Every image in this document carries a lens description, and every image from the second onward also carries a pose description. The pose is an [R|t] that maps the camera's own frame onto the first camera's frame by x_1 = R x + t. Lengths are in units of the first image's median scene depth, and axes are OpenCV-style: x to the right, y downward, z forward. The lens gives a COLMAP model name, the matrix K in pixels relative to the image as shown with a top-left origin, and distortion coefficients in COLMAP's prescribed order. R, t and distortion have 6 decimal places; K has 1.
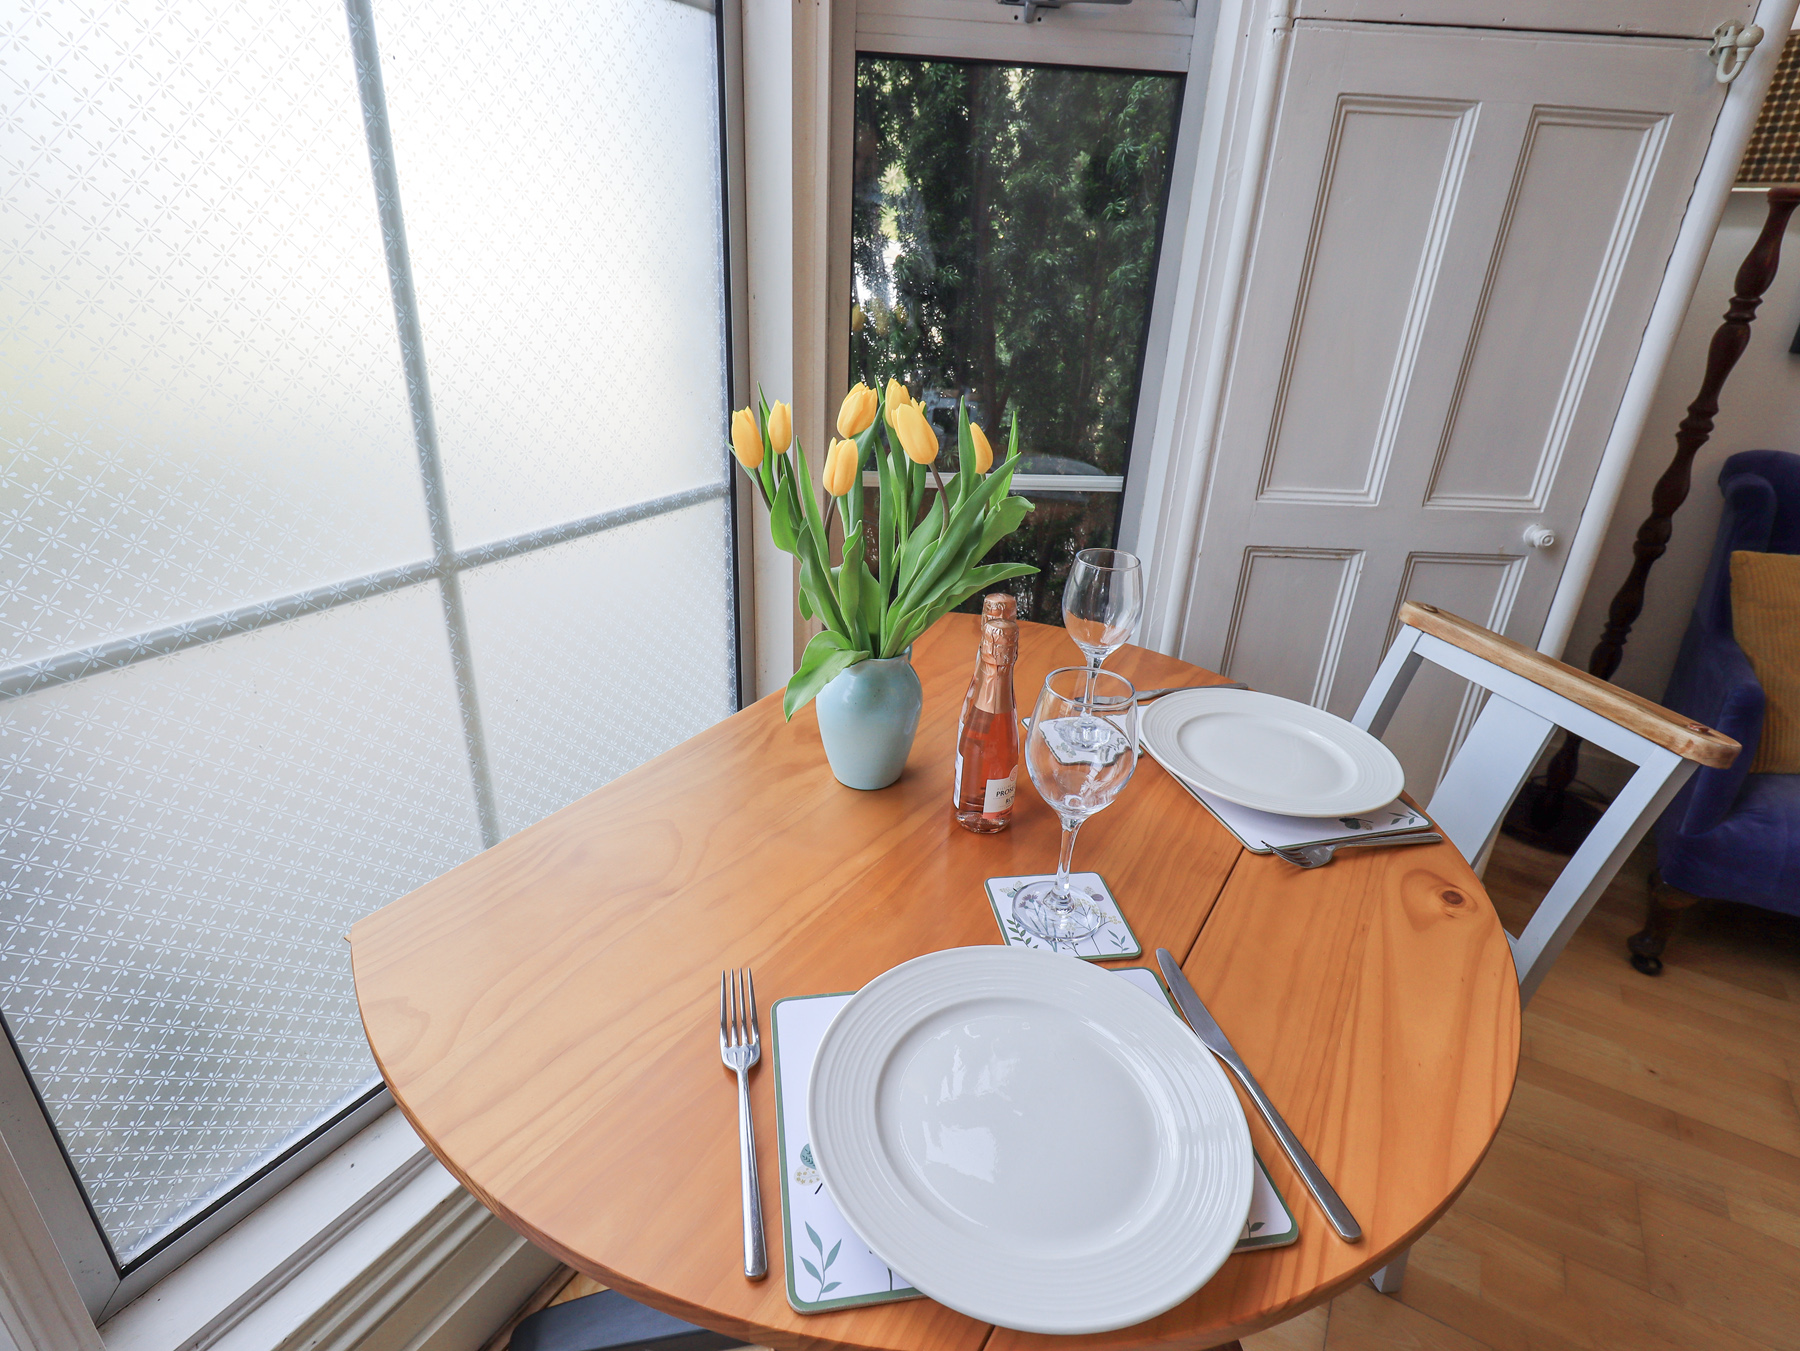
lens RADIAL K [[971.7, 0, 906.1], [0, 971.7, 673.8], [0, 0, 1]] dist [0.001925, 0.000125]
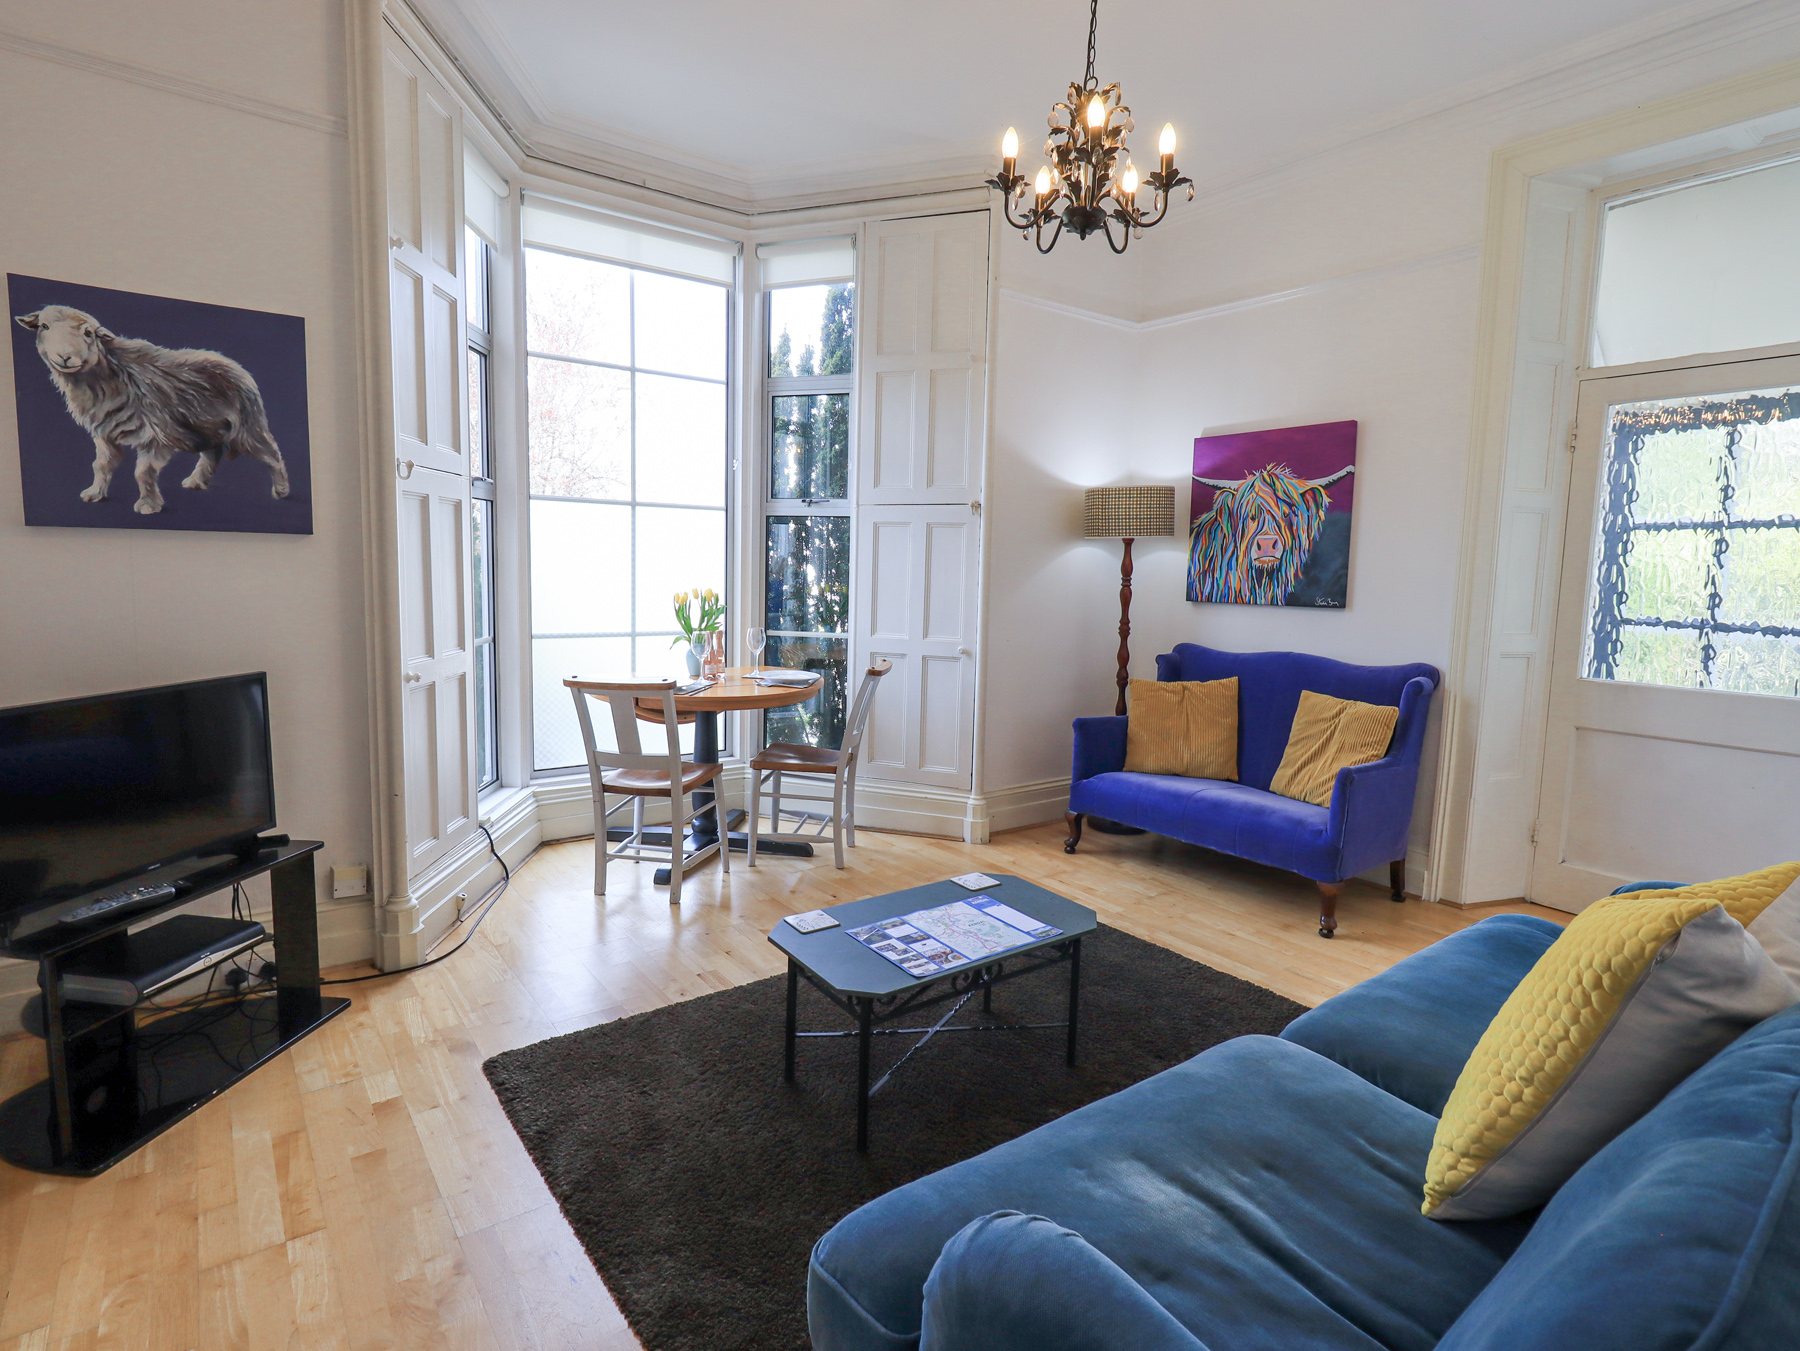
lens RADIAL K [[963.2, 0, 911.7], [0, 963.2, 659.7], [0, 0, 1]] dist [0.002570, -0.000316]
pose [[0.918132, 0.015828, -0.395958, 1.844287], [-0.148557, 0.940079, -0.306891, 0.883896], [0.367374, 0.340589, 0.865468, -1.721978]]
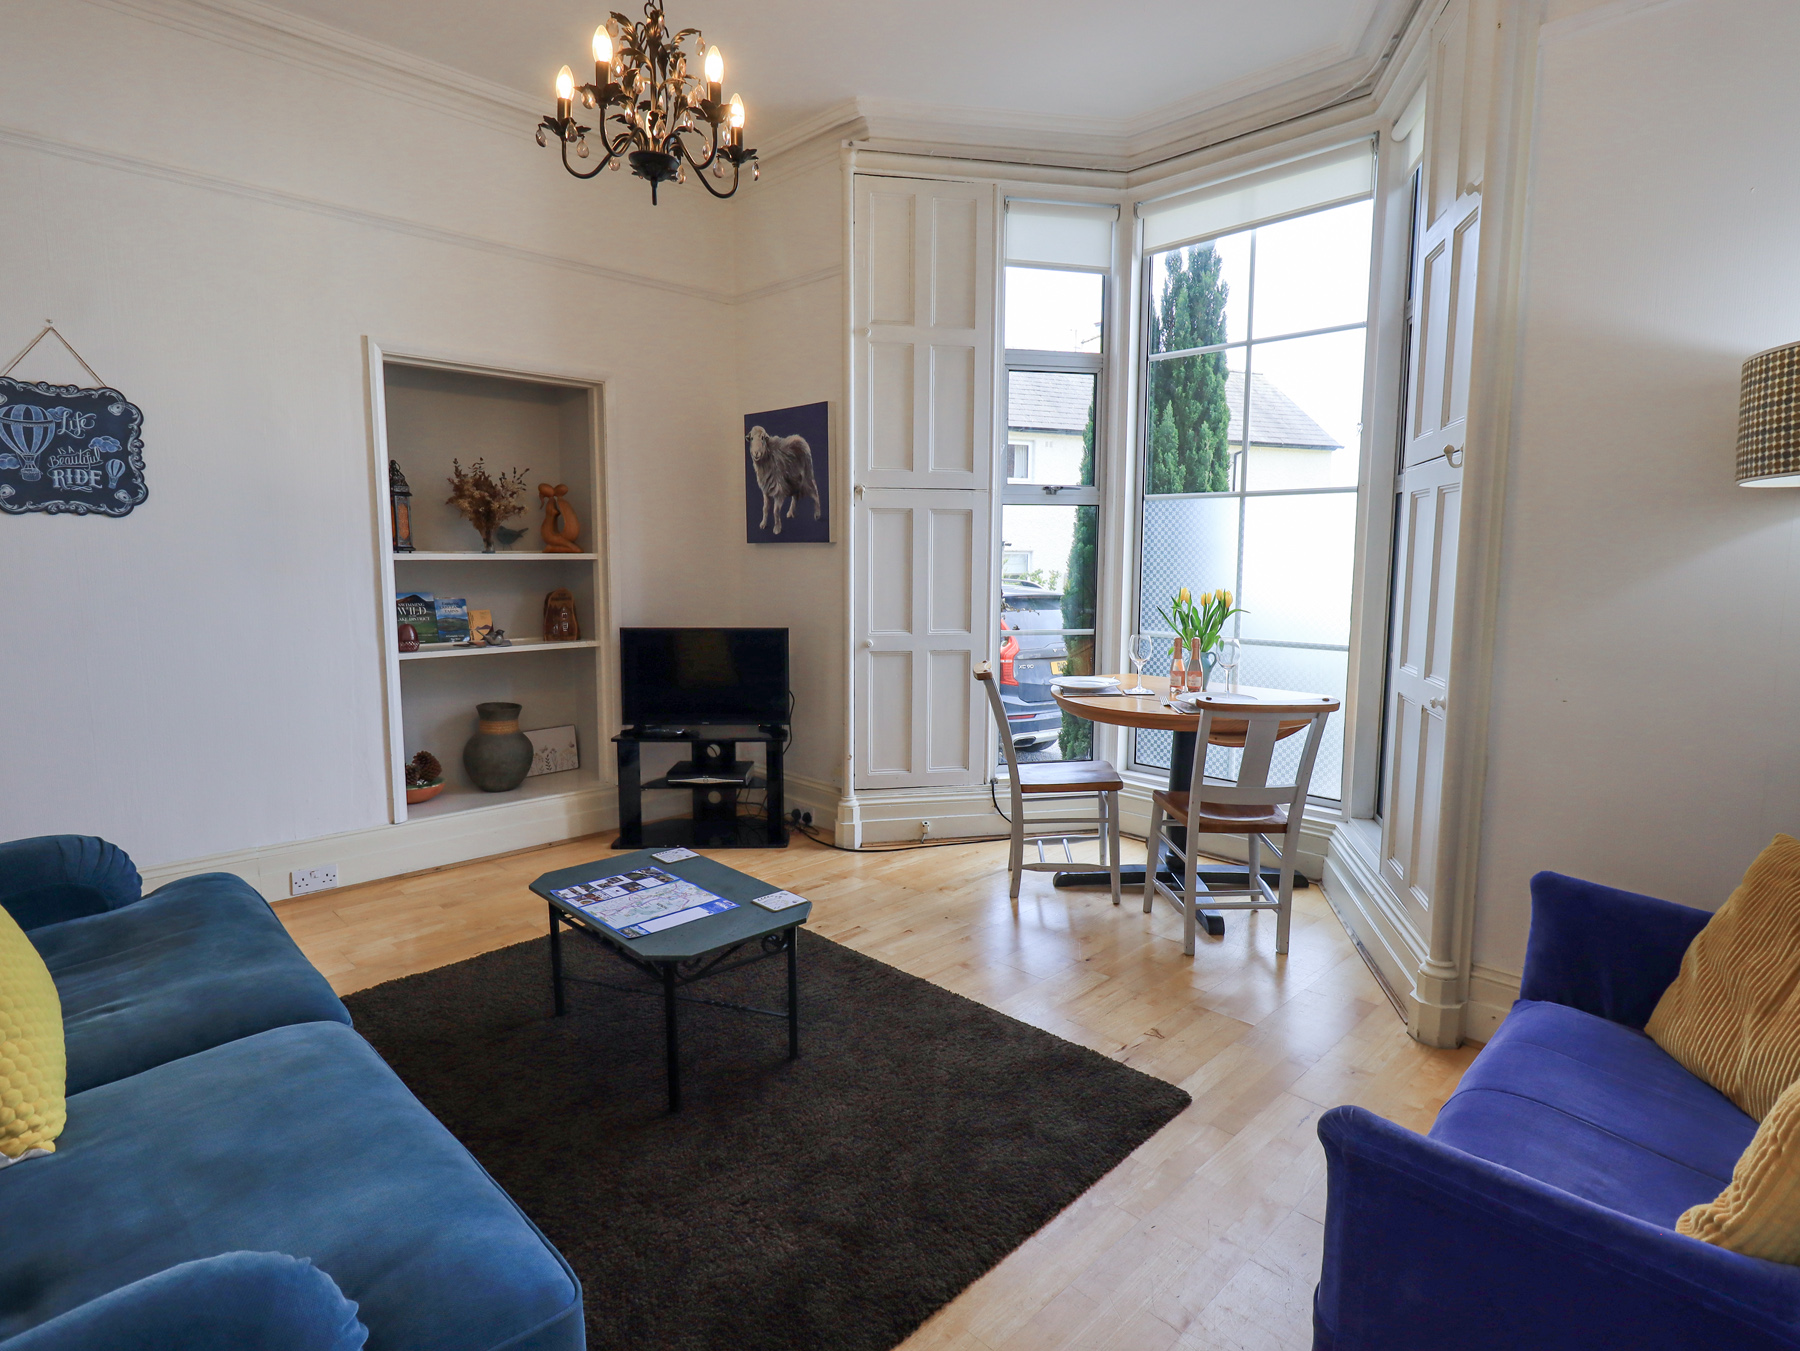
lens RADIAL K [[976.3, 0, 886.1], [0, 976.3, 656.7], [0, 0, 1]] dist [0.002462, -0.000050]
pose [[-0.298259, 0.054550, -0.952925, 2.837548], [-0.414158, 0.892088, 0.180696, -0.131642], [0.859950, 0.448556, -0.243481, 0.604455]]
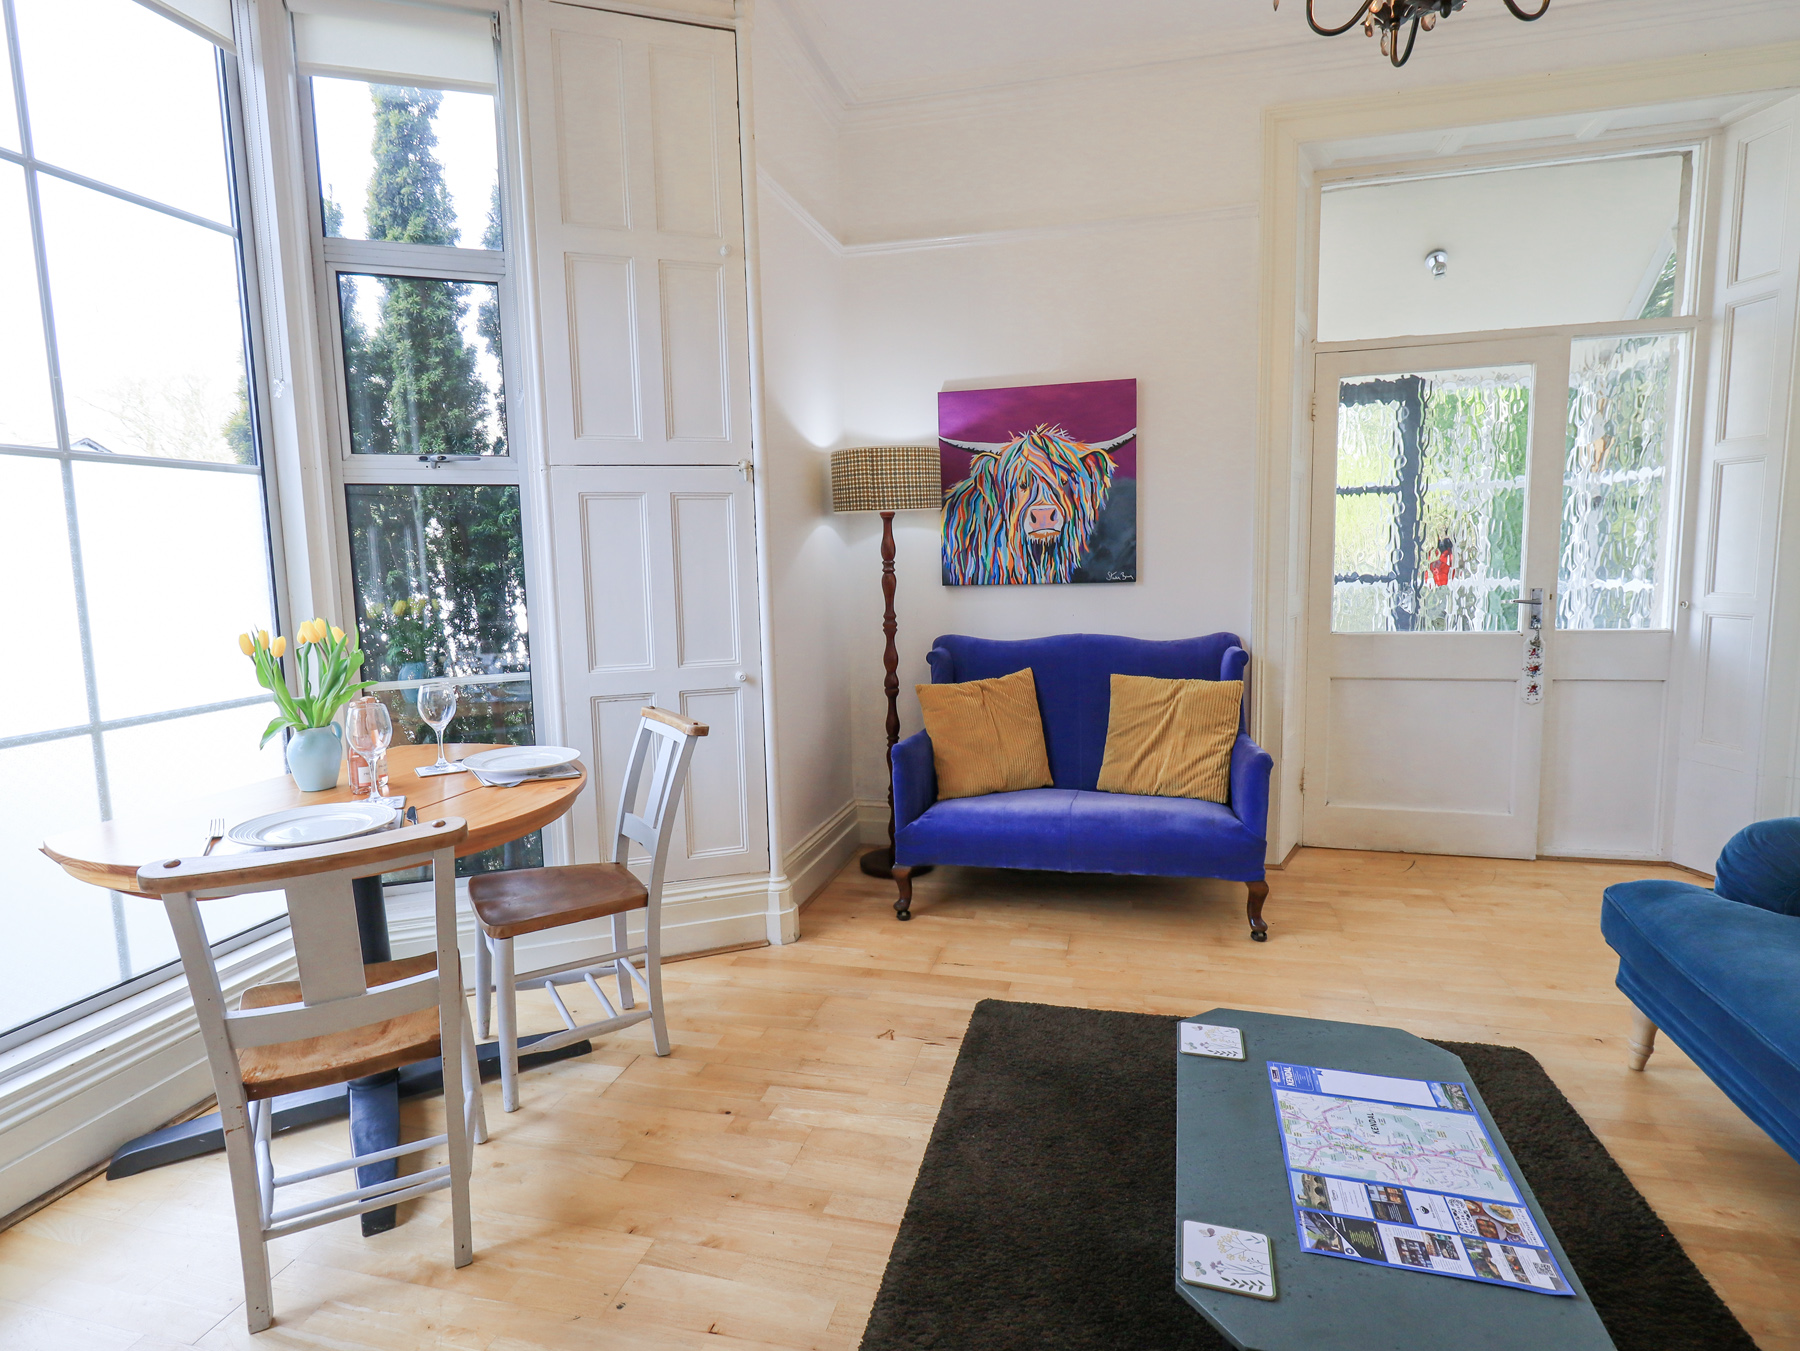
lens RADIAL K [[949.3, 0, 919.9], [0, 949.3, 658.8], [0, 0, 1]] dist [0.001498, -0.000830]
pose [[0.959336, -0.097289, 0.264971, 0.541646], [0.174101, 0.942837, -0.284161, 0.501245], [-0.222179, 0.318737, 0.921435, -1.022037]]
